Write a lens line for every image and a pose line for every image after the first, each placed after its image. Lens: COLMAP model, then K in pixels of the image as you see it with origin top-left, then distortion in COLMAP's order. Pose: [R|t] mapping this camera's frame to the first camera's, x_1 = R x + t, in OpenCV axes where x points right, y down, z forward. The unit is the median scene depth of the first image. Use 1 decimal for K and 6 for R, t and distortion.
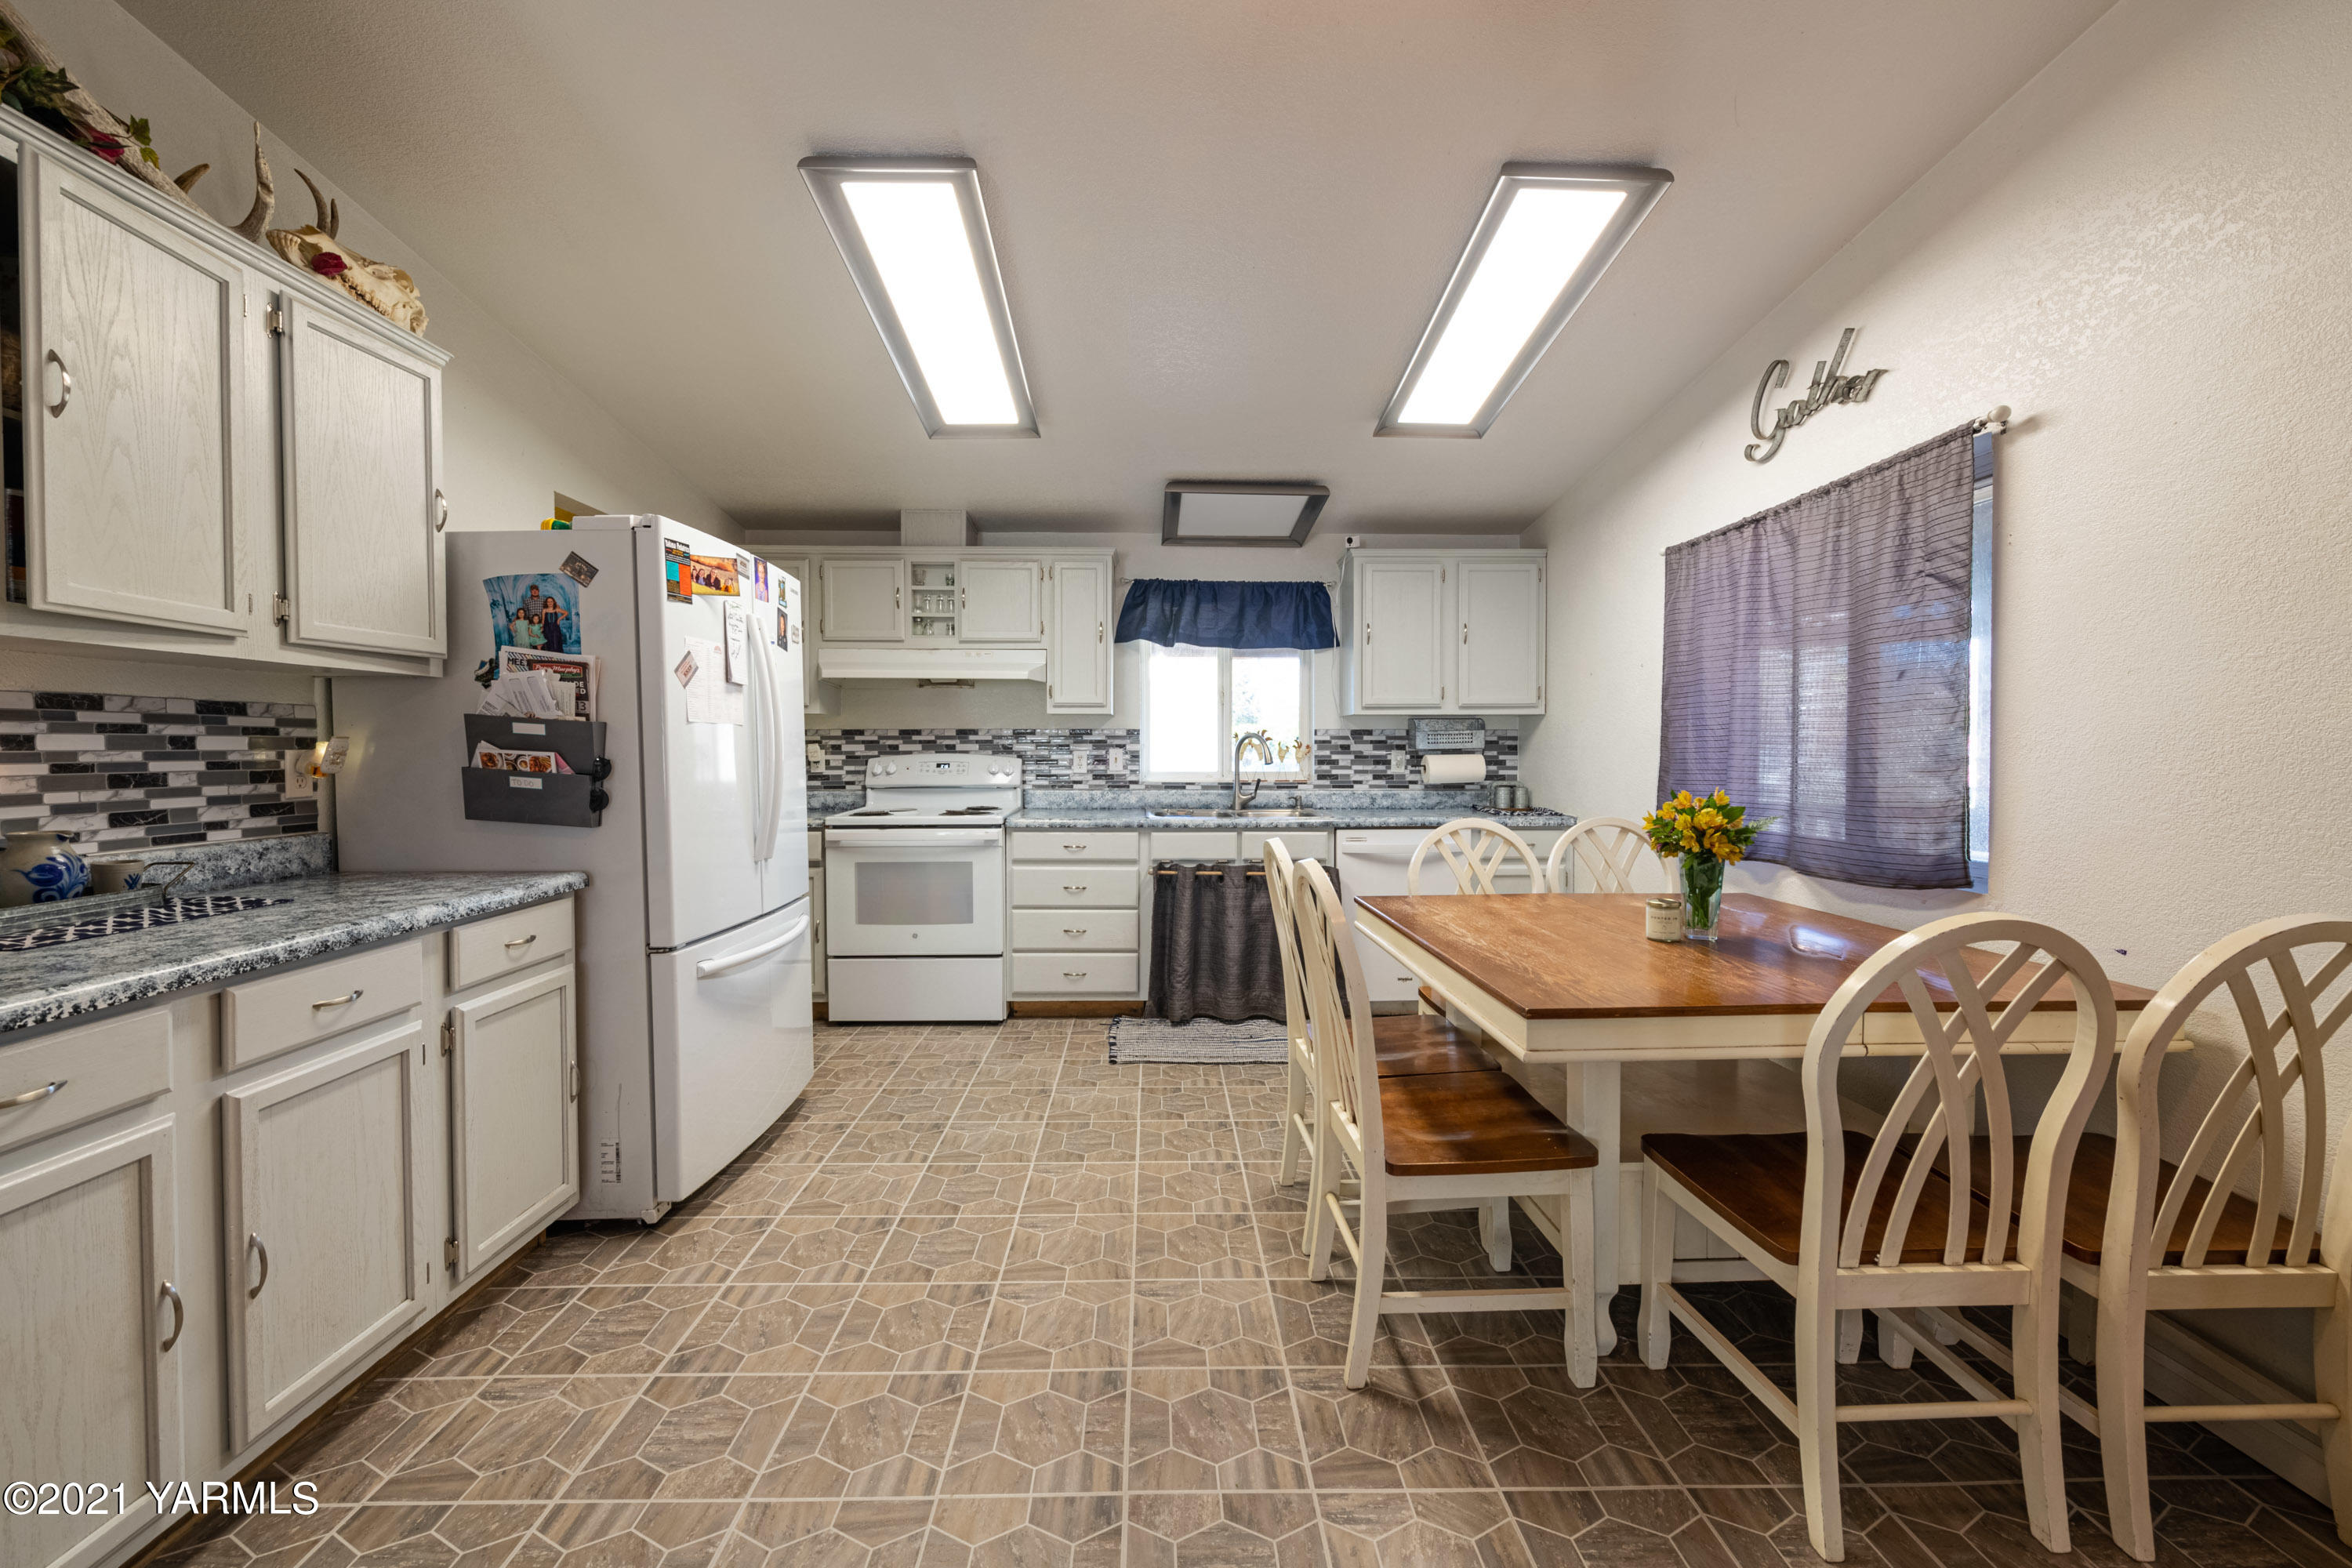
lens RADIAL K [[955.6, 0, 1177.0], [0, 955.6, 772.9], [0, 0, 1]] dist [-0.009860, -0.000266]
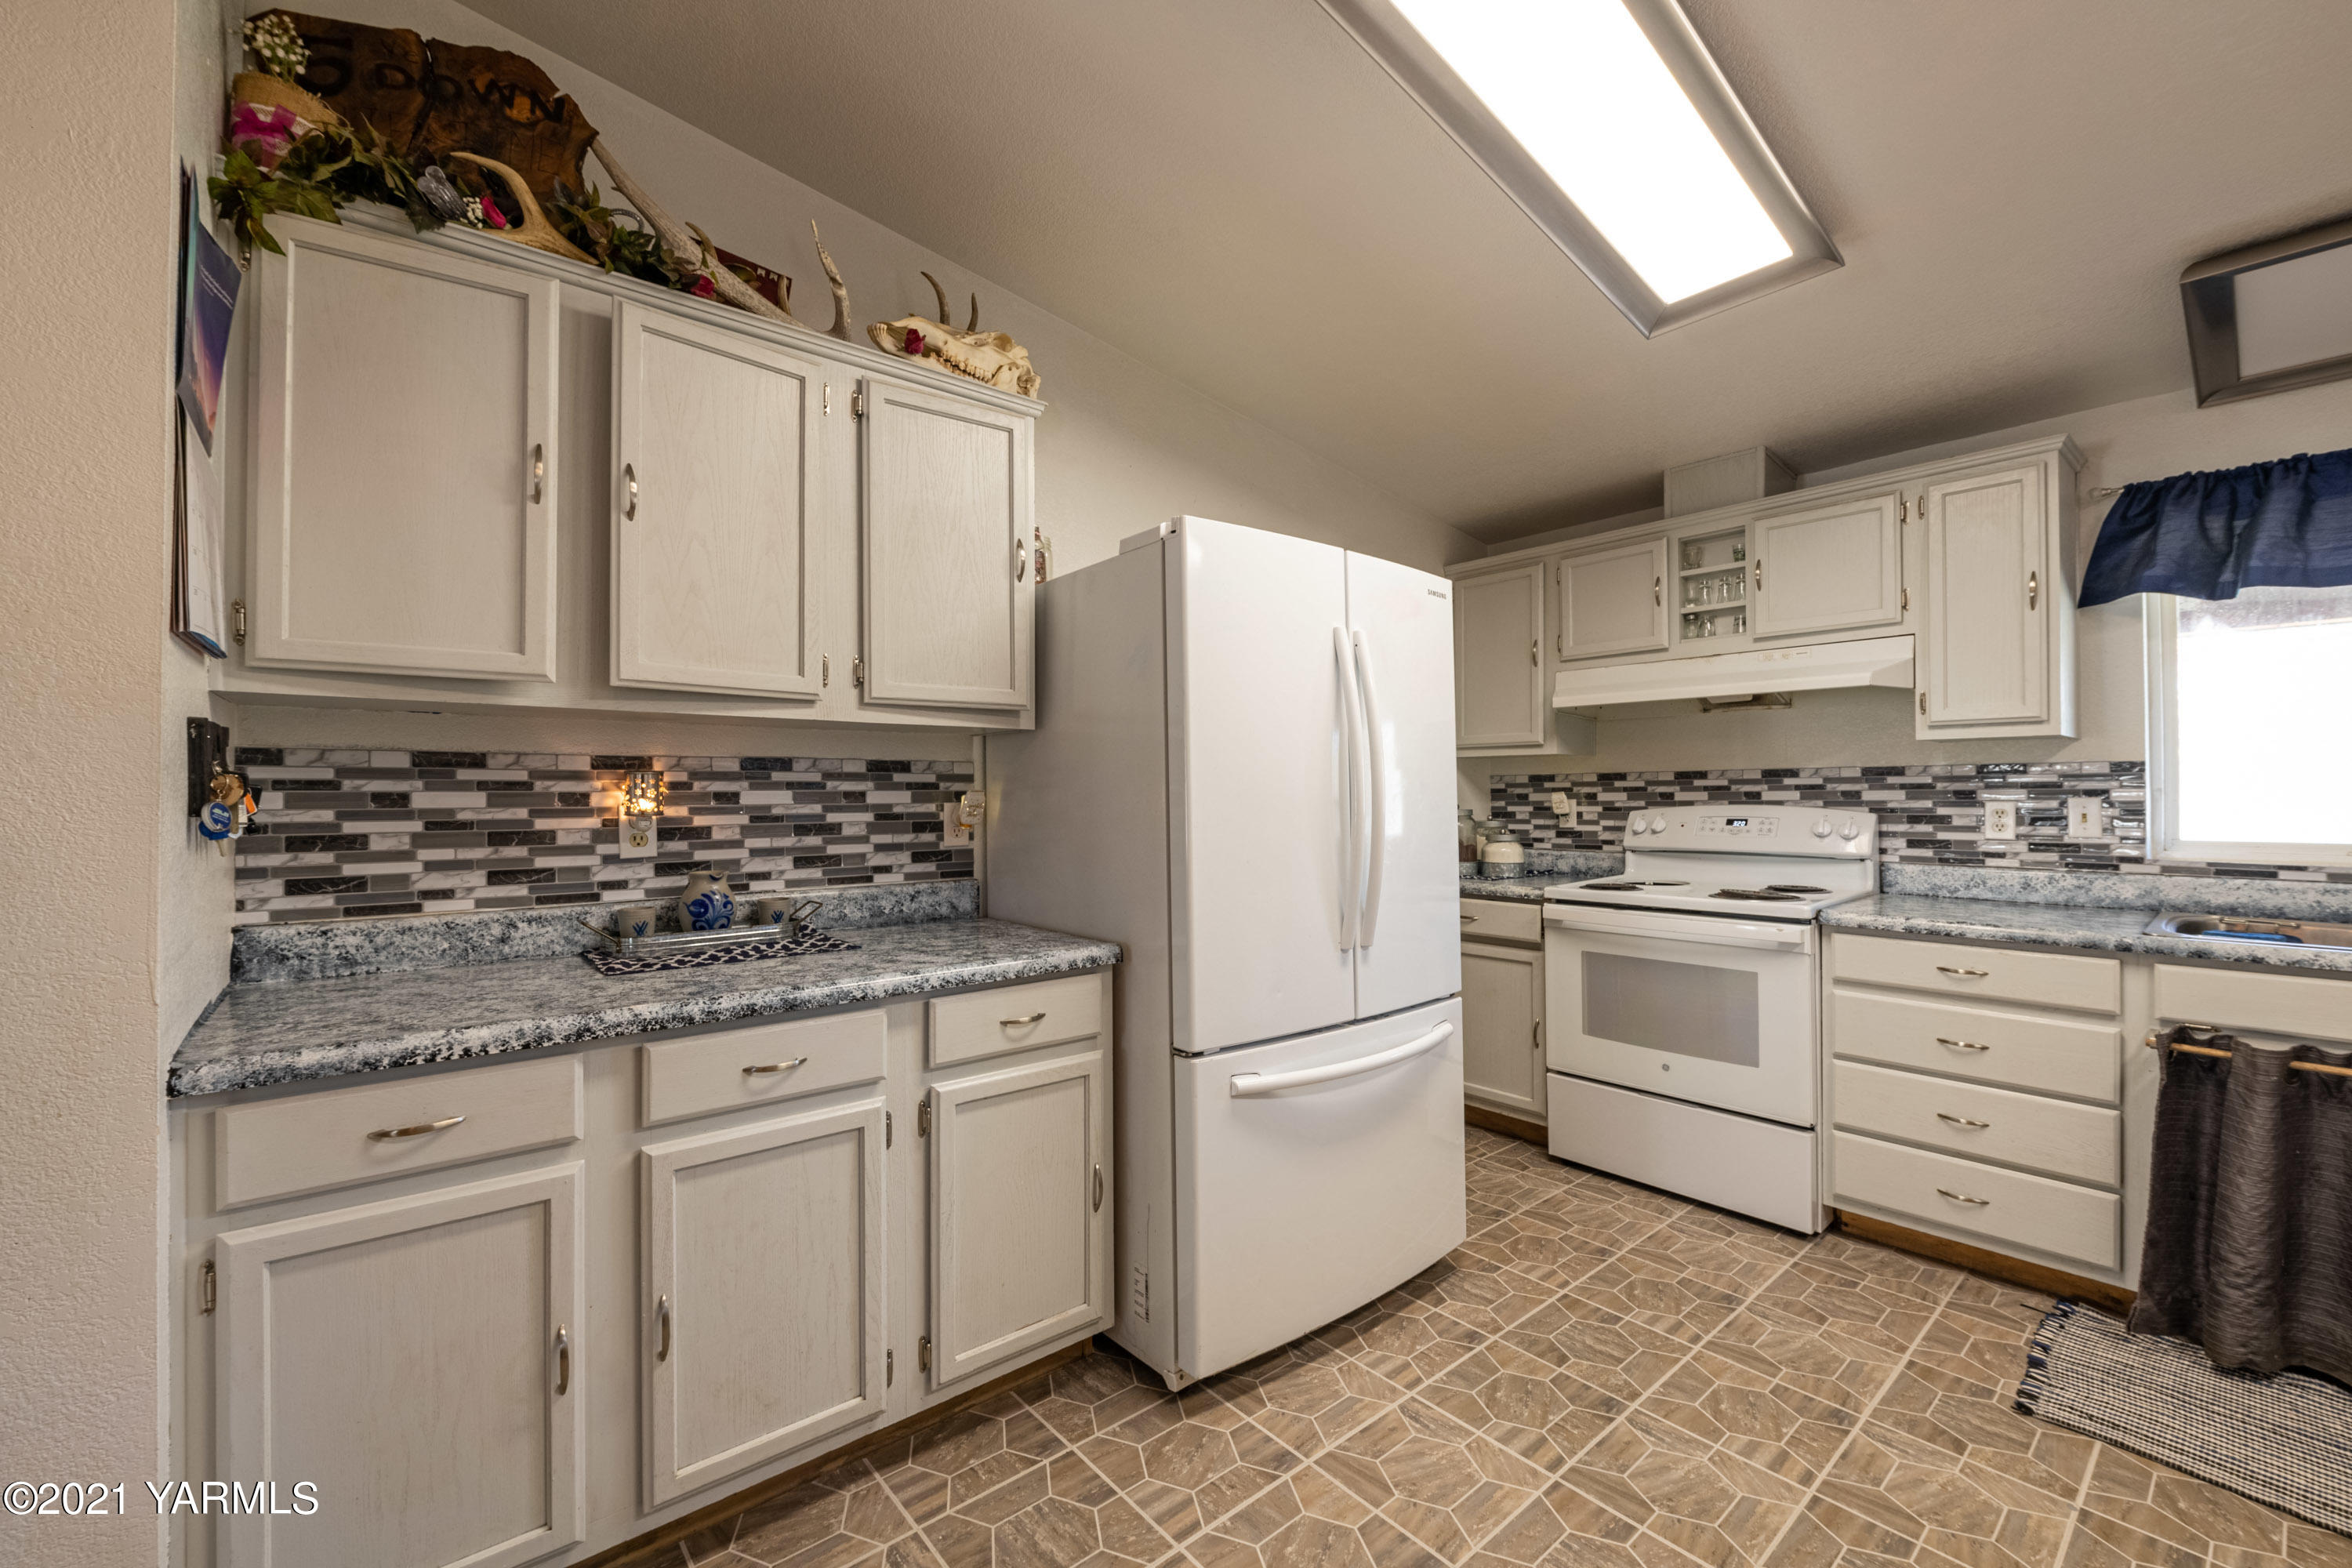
lens RADIAL K [[935.4, 0, 1167.7], [0, 935.4, 787.8], [0, 0, 1]] dist [-0.008946, -0.000010]
pose [[0.610384, -0.009205, -0.792052, 0.044122], [-0.016645, 0.999563, -0.024444, -0.010358], [0.791931, 0.028104, 0.609964, 0.290542]]
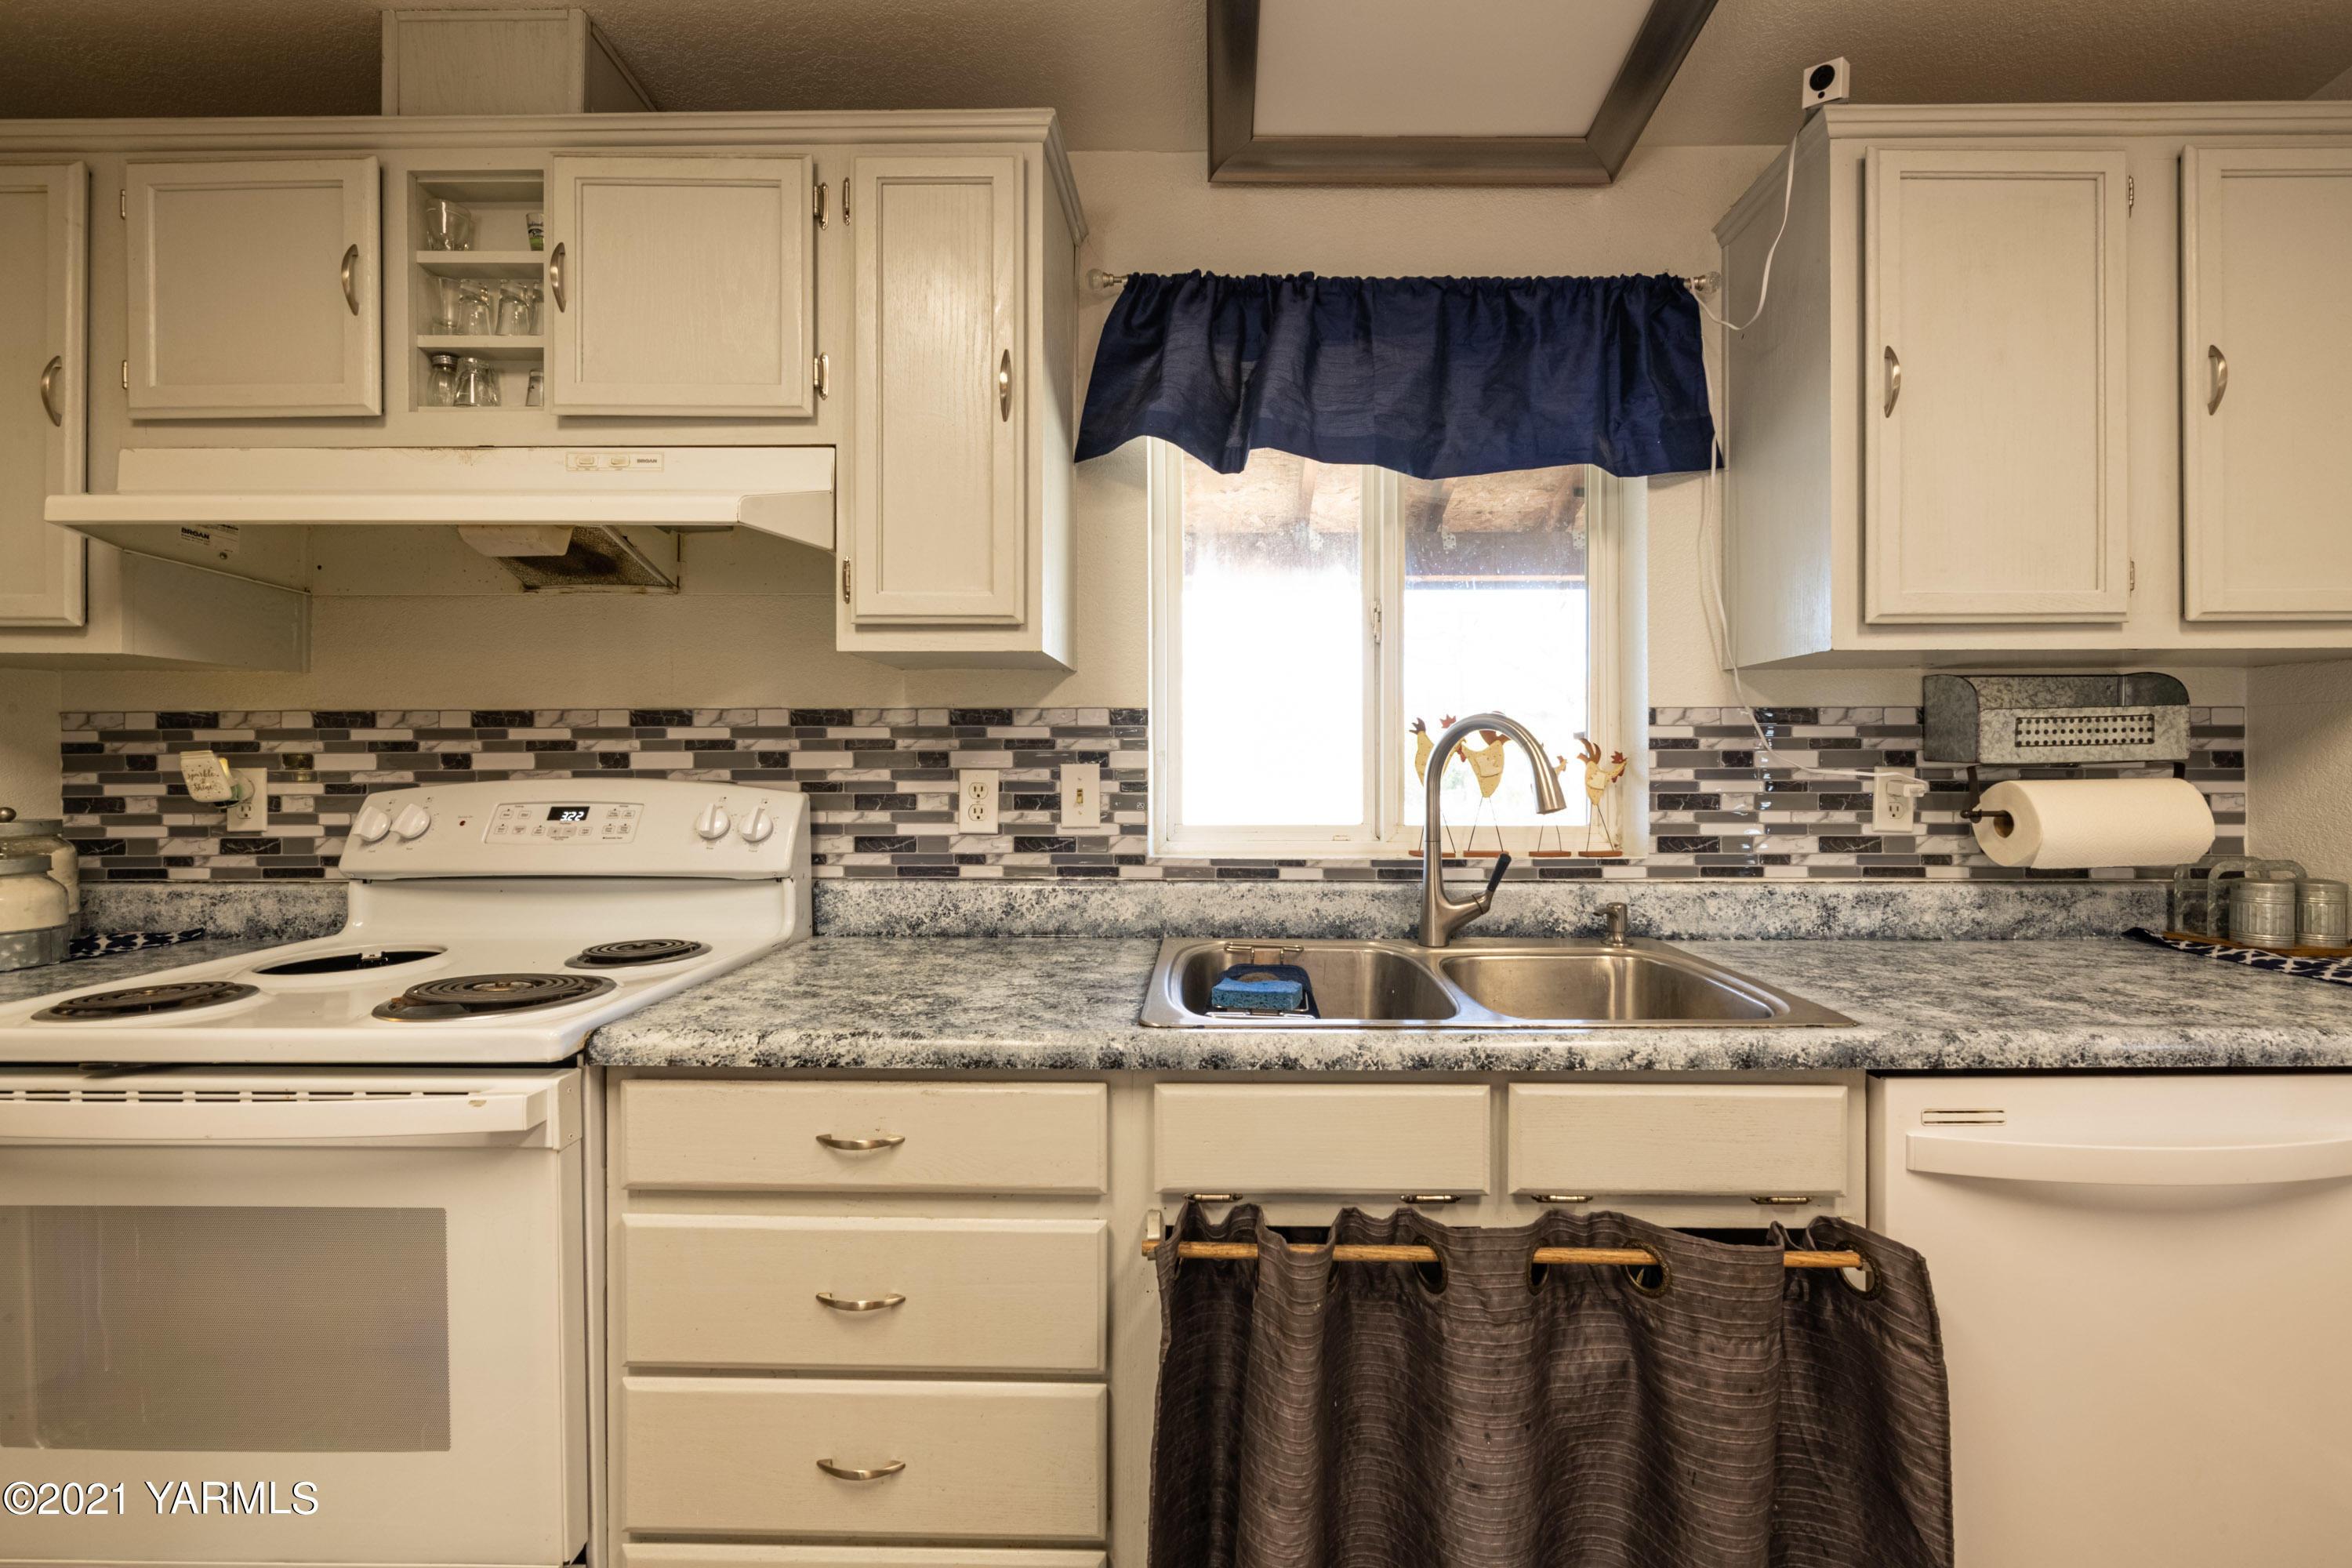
lens RADIAL K [[955.6, 0, 1177.0], [0, 955.6, 772.9], [0, 0, 1]] dist [-0.009860, -0.000266]
pose [[0.997014, -0.001442, -0.077213, -0.001143], [-0.000187, 0.999778, -0.021079, -0.016963], [0.077226, 0.021031, 0.996792, 0.760016]]
